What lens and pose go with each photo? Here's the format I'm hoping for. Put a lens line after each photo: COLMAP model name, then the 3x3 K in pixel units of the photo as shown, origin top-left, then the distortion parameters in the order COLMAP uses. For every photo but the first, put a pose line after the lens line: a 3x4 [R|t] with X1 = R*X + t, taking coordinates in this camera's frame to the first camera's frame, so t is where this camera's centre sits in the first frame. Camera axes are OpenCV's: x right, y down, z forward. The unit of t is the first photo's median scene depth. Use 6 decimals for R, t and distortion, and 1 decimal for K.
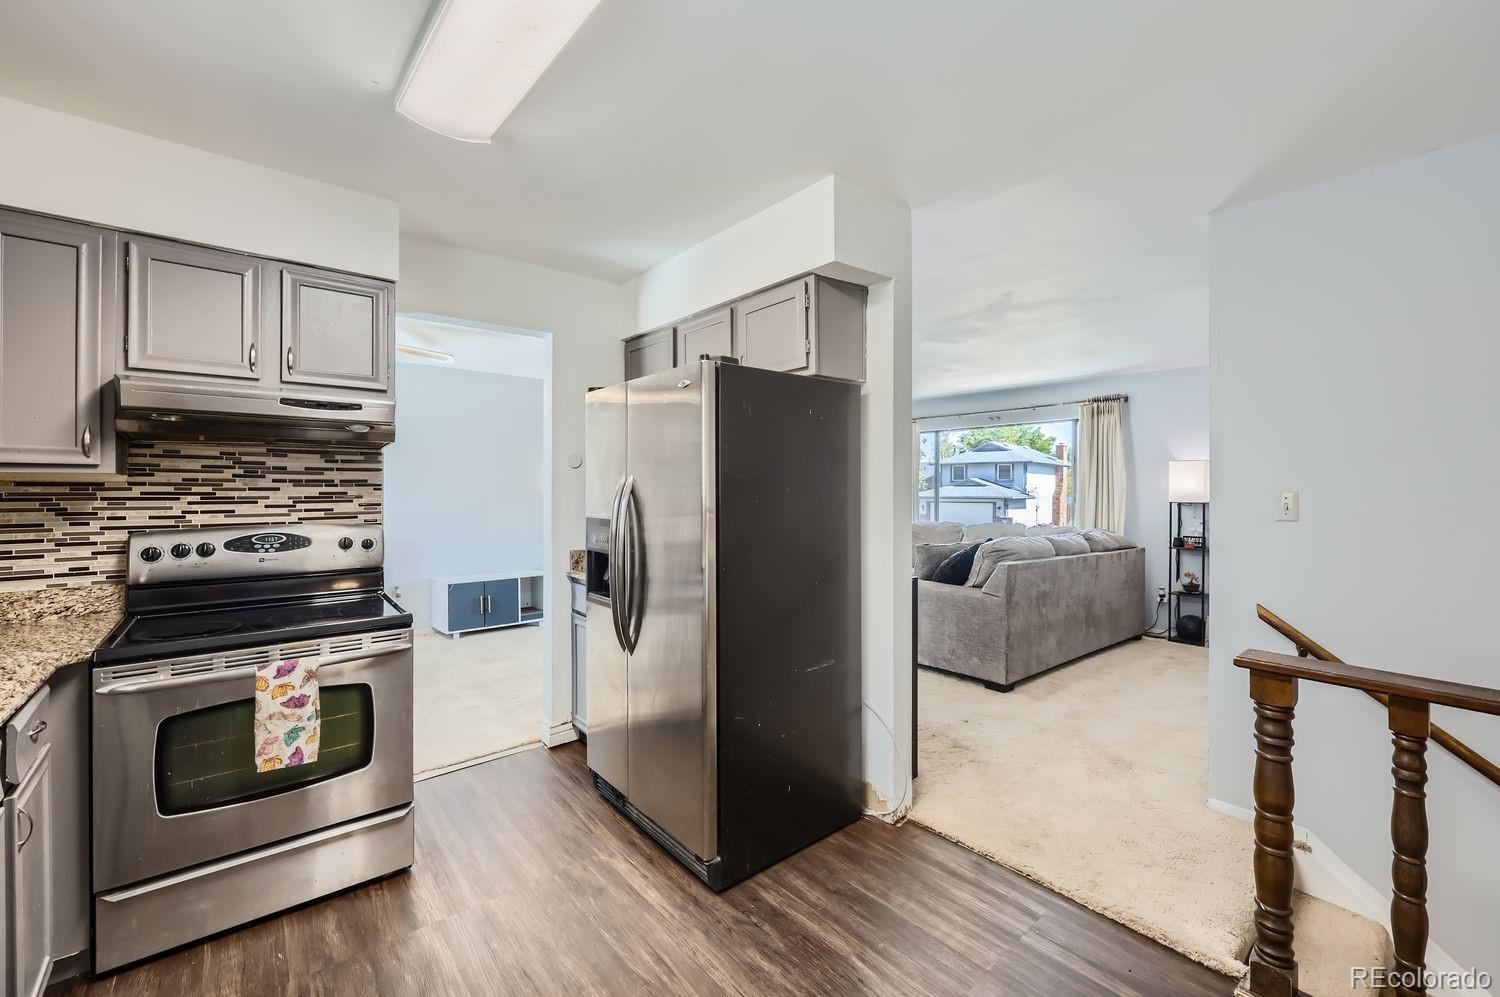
lens RADIAL K [[606.4, 0, 759.8], [0, 606.4, 485.4], [0, 0, 1]] dist [-0.002141, 0.000625]
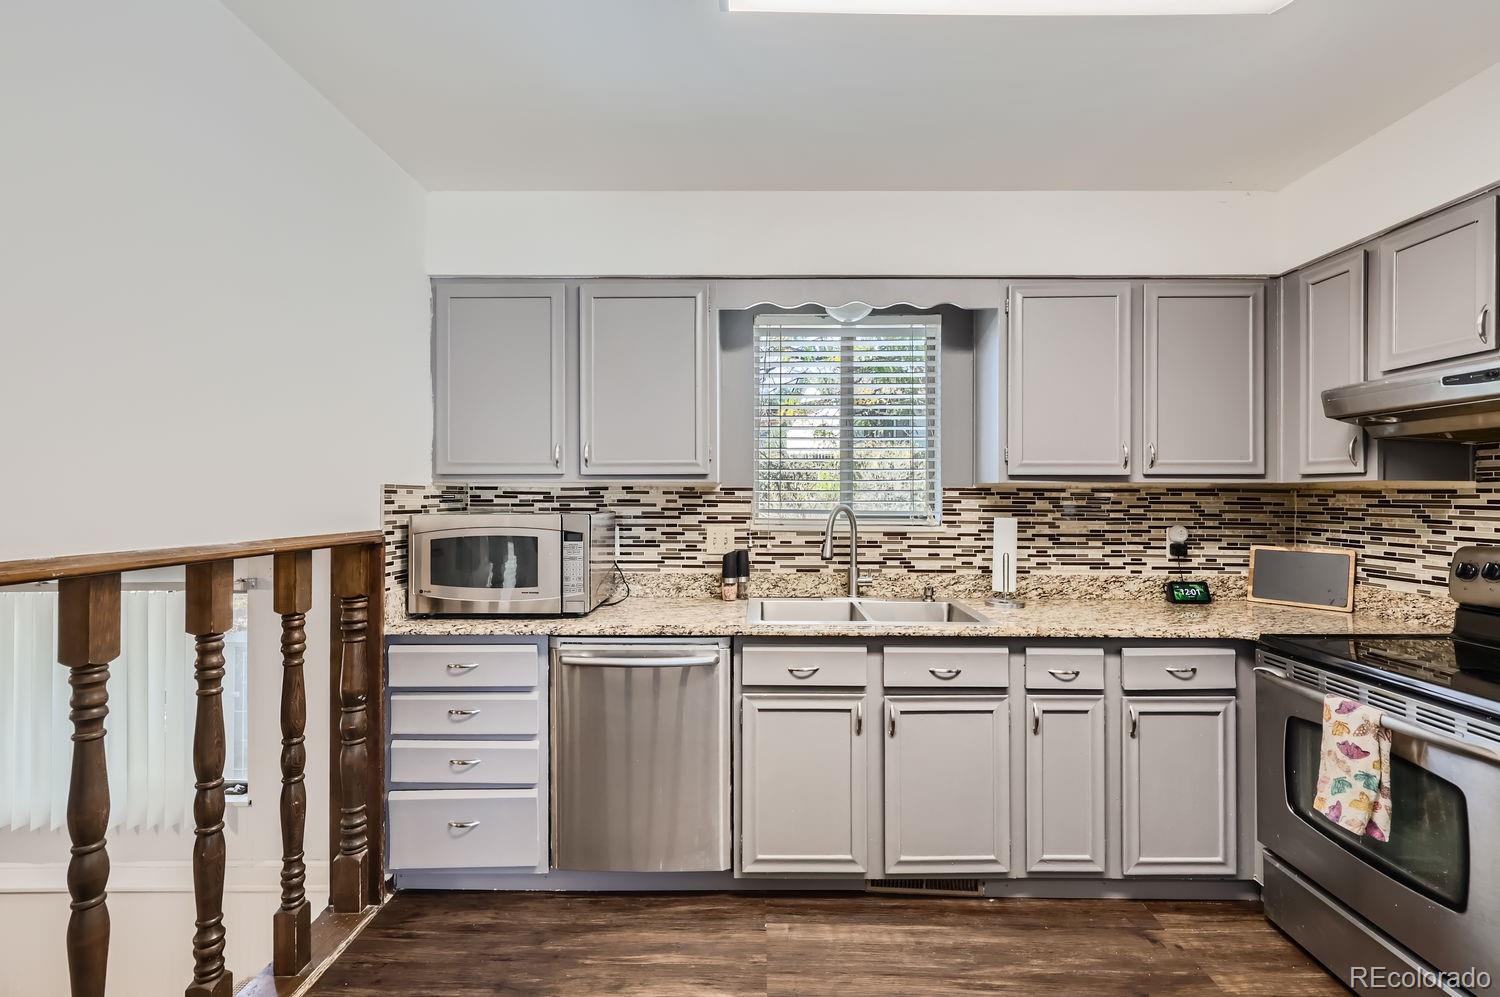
lens RADIAL K [[667.5, 0, 758.9], [0, 667.5, 494.9], [0, 0, 1]] dist [-0.000065, -0.001185]
pose [[-0.655000, -0.001546, -0.755627, 0.379787], [0.000770, 0.999996, -0.002713, 0.005420], [0.755629, -0.002358, -0.654996, 0.829275]]
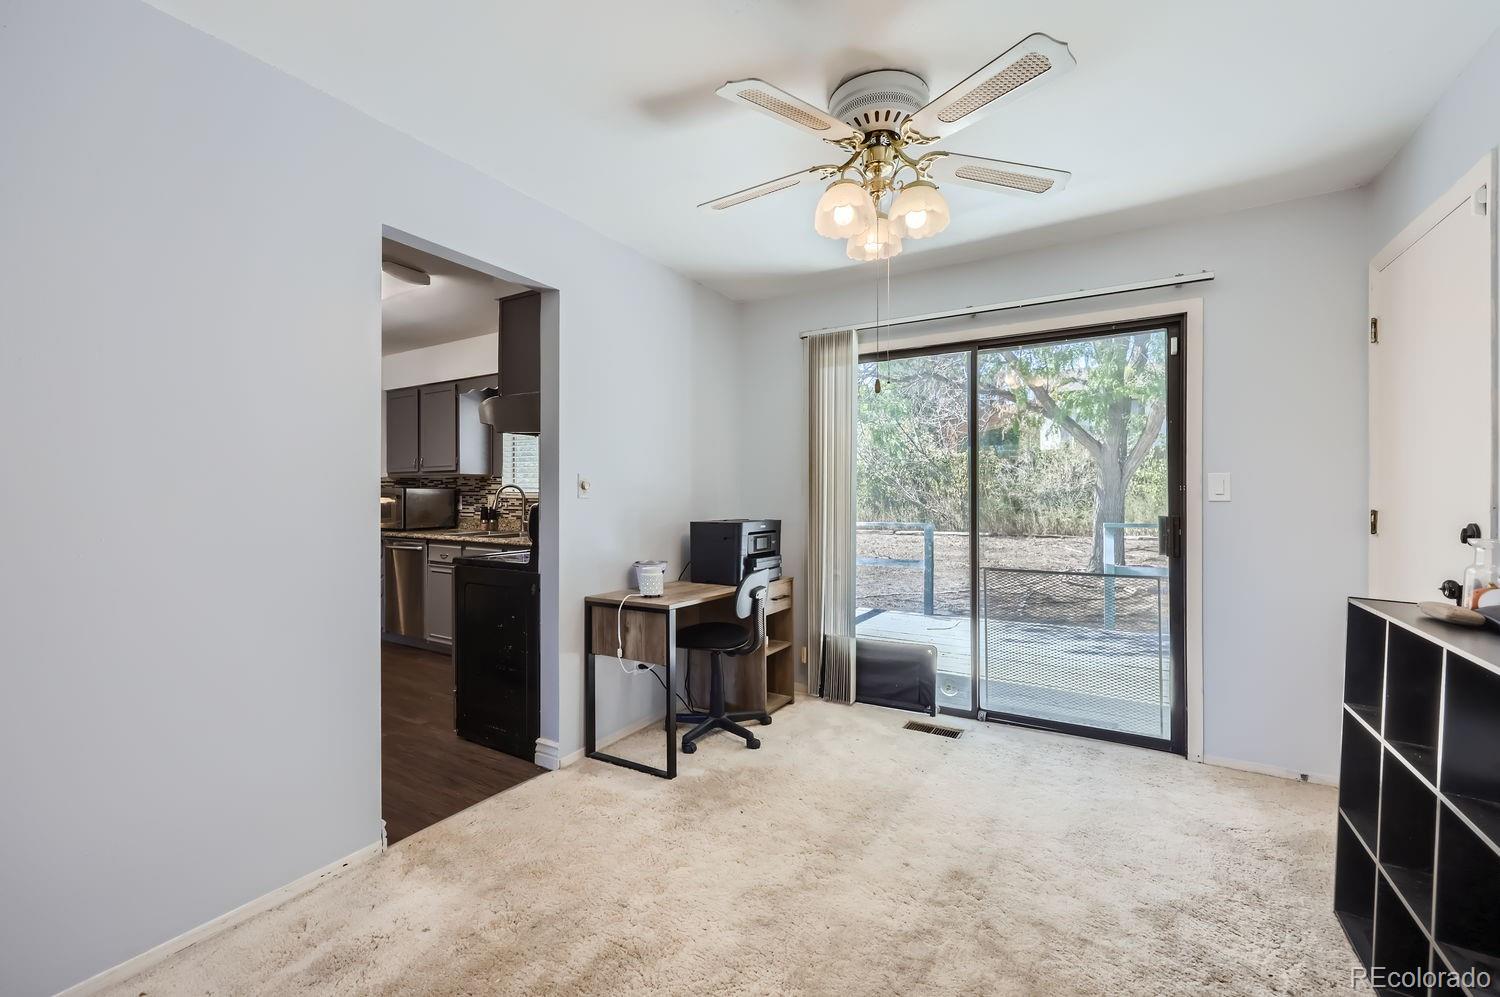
lens RADIAL K [[606.4, 0, 752.4], [0, 606.4, 491.9], [0, 0, 1]] dist [-0.002141, 0.000625]
pose [[-0.948661, 0.001253, -0.316293, -0.761053], [0.001300, 0.999999, 0.000063, 0.048401], [0.316293, -0.000351, -0.948661, 2.523851]]
